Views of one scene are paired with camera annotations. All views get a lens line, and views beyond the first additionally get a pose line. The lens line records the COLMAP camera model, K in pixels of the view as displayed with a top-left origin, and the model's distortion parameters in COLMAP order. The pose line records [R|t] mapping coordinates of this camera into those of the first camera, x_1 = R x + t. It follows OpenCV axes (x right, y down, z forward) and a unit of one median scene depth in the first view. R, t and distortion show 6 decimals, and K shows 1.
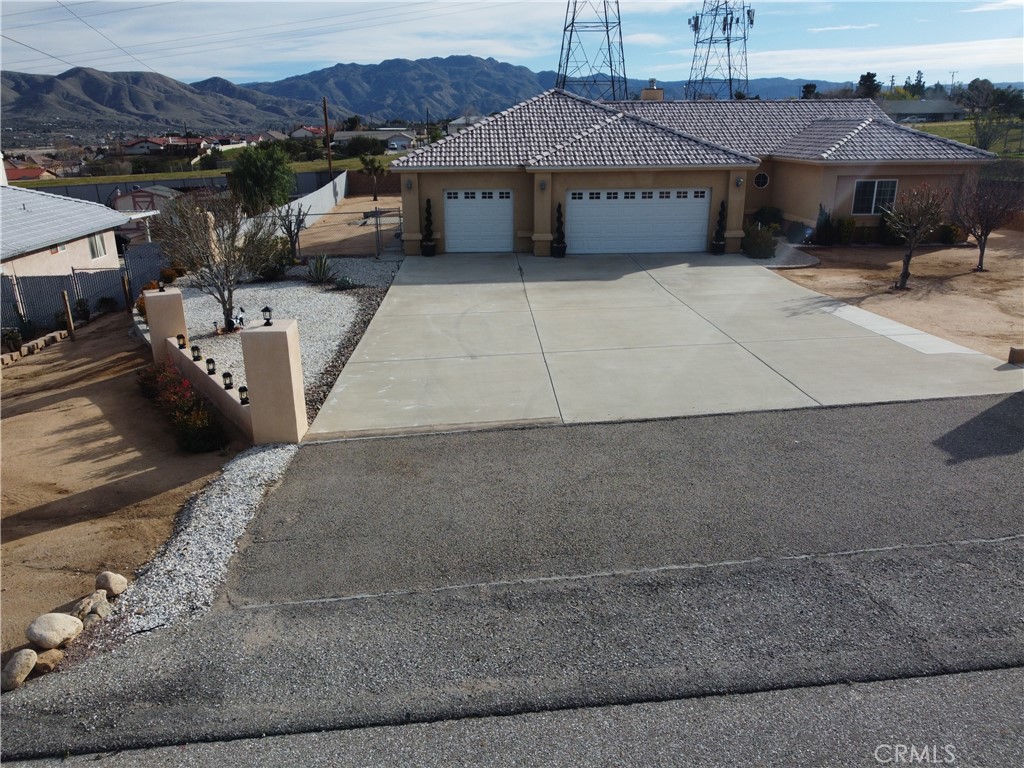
lens RADIAL K [[775.3, 0, 506.1], [0, 775.3, 387.2], [0, 0, 1]] dist [-0.000454, -0.002882]
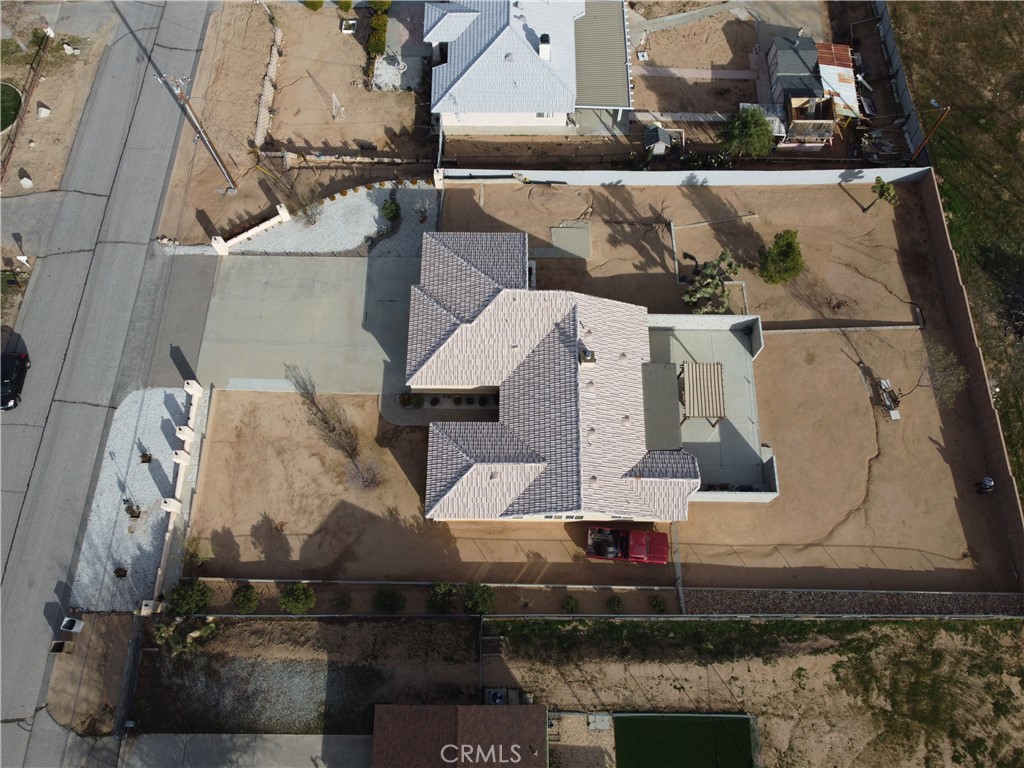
lens RADIAL K [[775.3, 0, 512.4], [0, 775.3, 382.4], [0, 0, 1]] dist [-0.000454, -0.002882]
pose [[-0.046130, 0.933286, -0.356160, 1.012561], [-0.323975, 0.323290, 0.889114, -2.158676], [0.944940, 0.156401, 0.287448, 0.639979]]
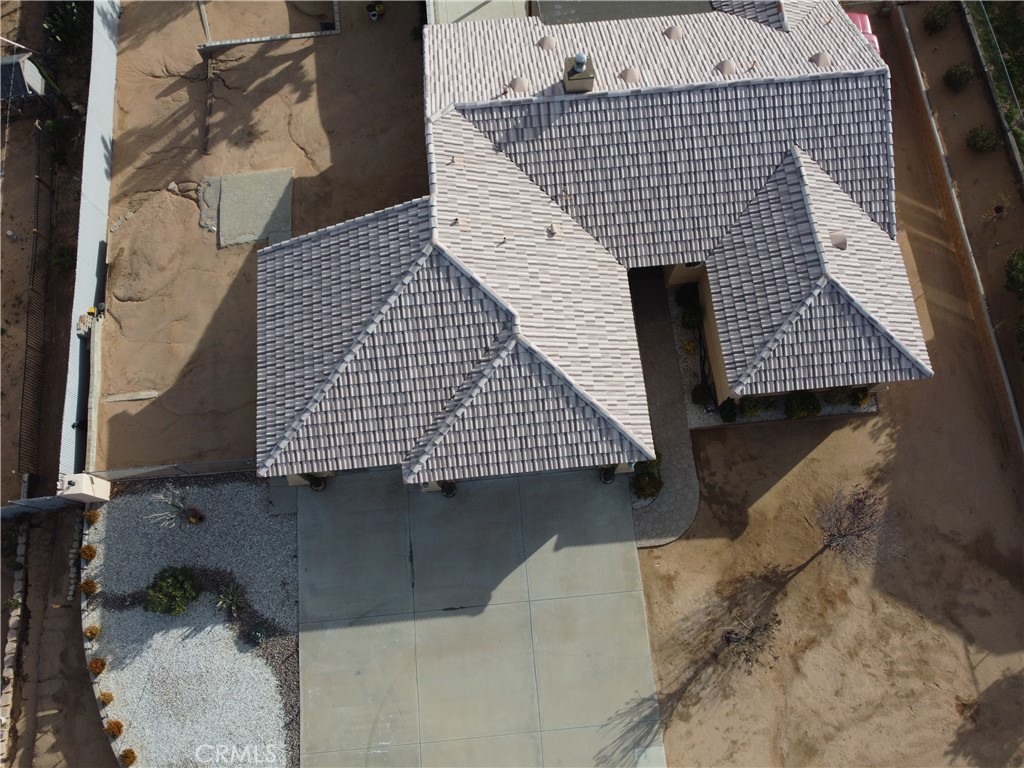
lens RADIAL K [[775.3, 0, 510.4], [0, 775.3, 383.1], [0, 0, 1]] dist [-0.000454, -0.002882]
pose [[0.998405, -0.053842, 0.017013, 0.136876], [0.017731, 0.584998, 0.810841, -1.062191], [-0.053610, -0.809246, 0.585019, 0.511389]]
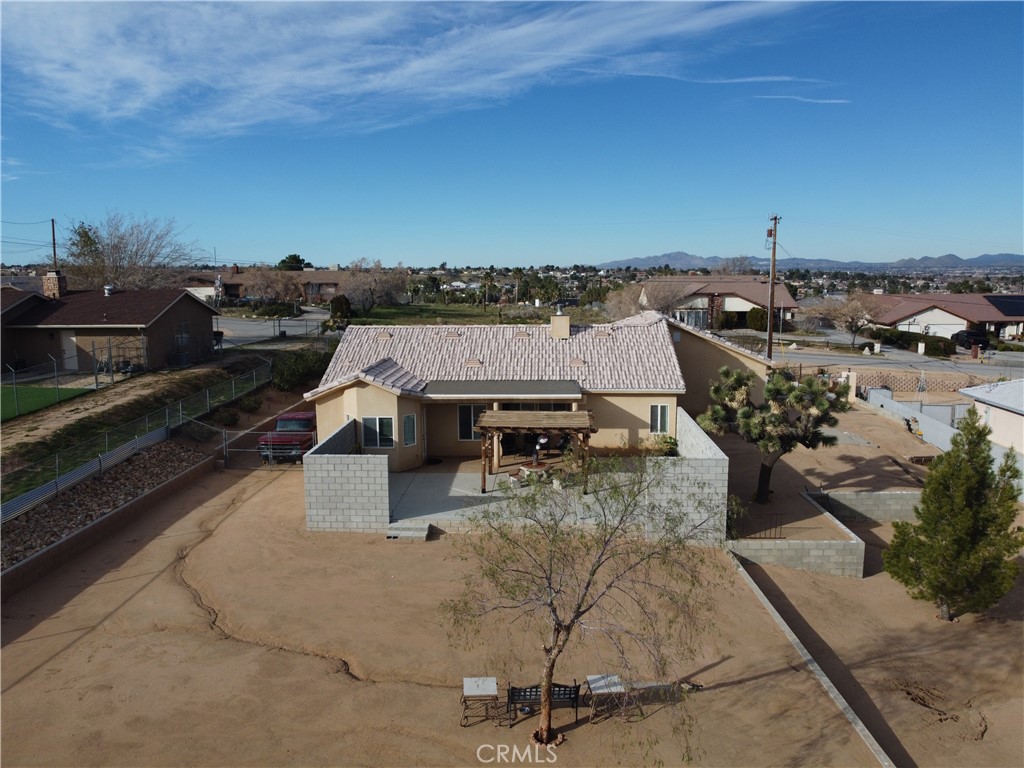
lens RADIAL K [[775.3, 0, 519.3], [0, 775.3, 385.1], [0, 0, 1]] dist [-0.000454, -0.002882]
pose [[-0.997322, 0.003657, 0.073046, 0.229367], [0.037421, 0.883638, 0.466672, -1.053073], [-0.062839, 0.468156, -0.881409, 2.626405]]
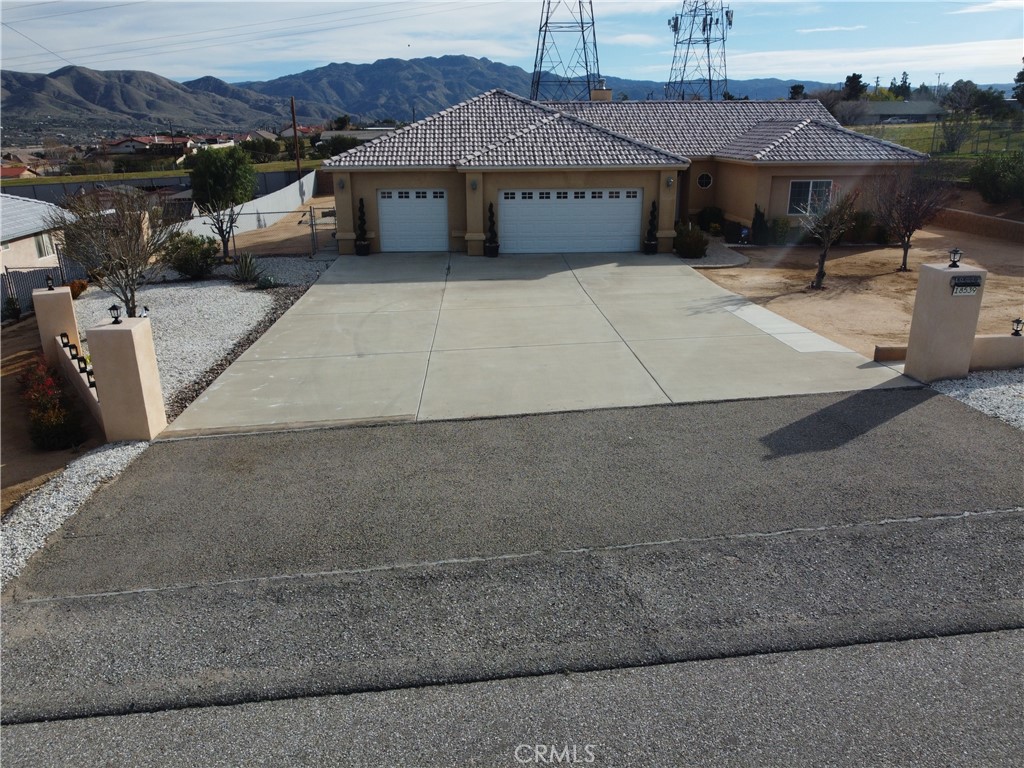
lens RADIAL K [[775.3, 0, 506.3], [0, 775.3, 387.5], [0, 0, 1]] dist [-0.000454, -0.002882]
pose [[0.999968, -0.000126, 0.008040, 0.077828], [0.000124, 1.000000, 0.000305, 0.001325], [-0.008040, -0.000304, 0.999968, -0.004208]]
